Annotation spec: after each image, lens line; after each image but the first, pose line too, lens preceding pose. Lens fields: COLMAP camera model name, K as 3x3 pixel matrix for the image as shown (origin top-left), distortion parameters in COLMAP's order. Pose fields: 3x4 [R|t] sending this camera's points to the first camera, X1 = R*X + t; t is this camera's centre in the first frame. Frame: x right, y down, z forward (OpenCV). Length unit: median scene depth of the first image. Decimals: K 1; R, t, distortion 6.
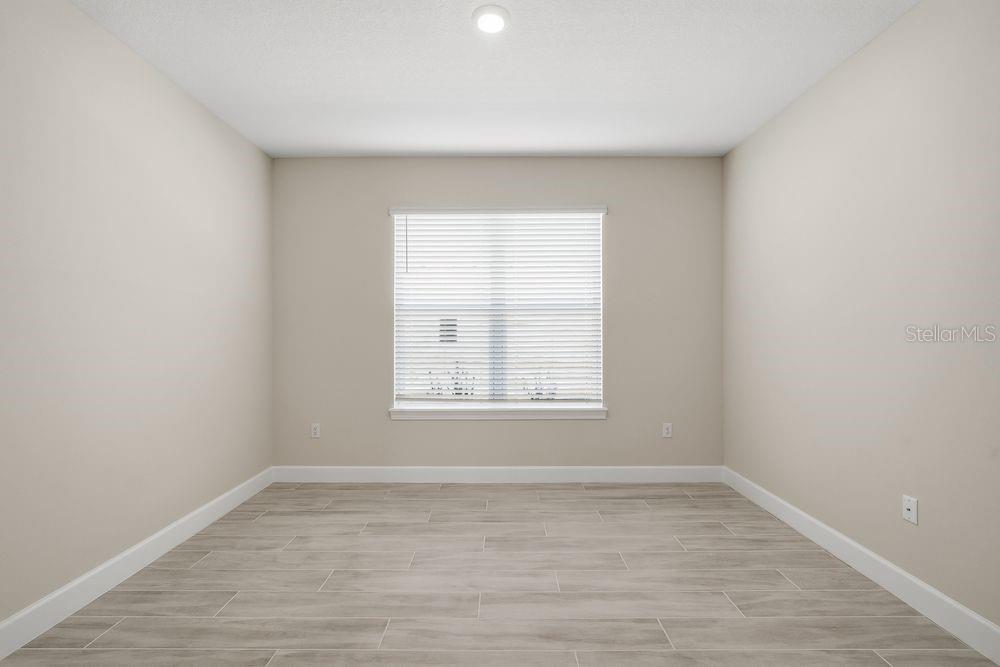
lens RADIAL K [[440.8, 0, 500.0], [0, 440.8, 333.5], [0, 0, 1]] dist [-0.007190, 0.000507]
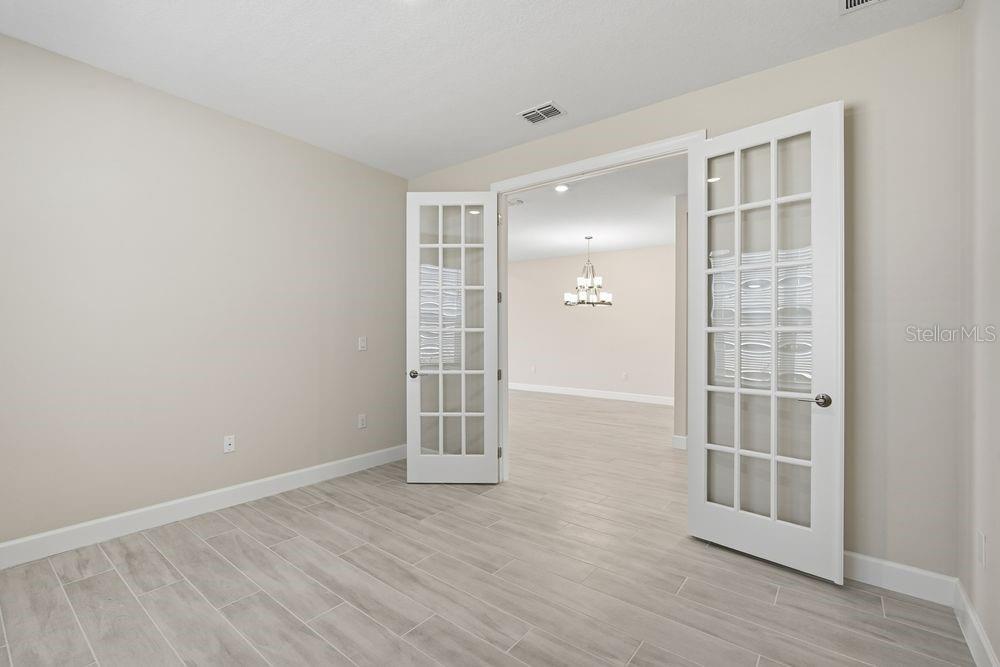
lens RADIAL K [[440.8, 0, 500.0], [0, 440.8, 333.5], [0, 0, 1]] dist [-0.007190, 0.000507]
pose [[-0.792914, -0.005781, 0.609306, -0.712920], [-0.008265, 0.999965, -0.001268, 0.008117], [-0.609278, -0.006042, -0.792934, 1.577949]]
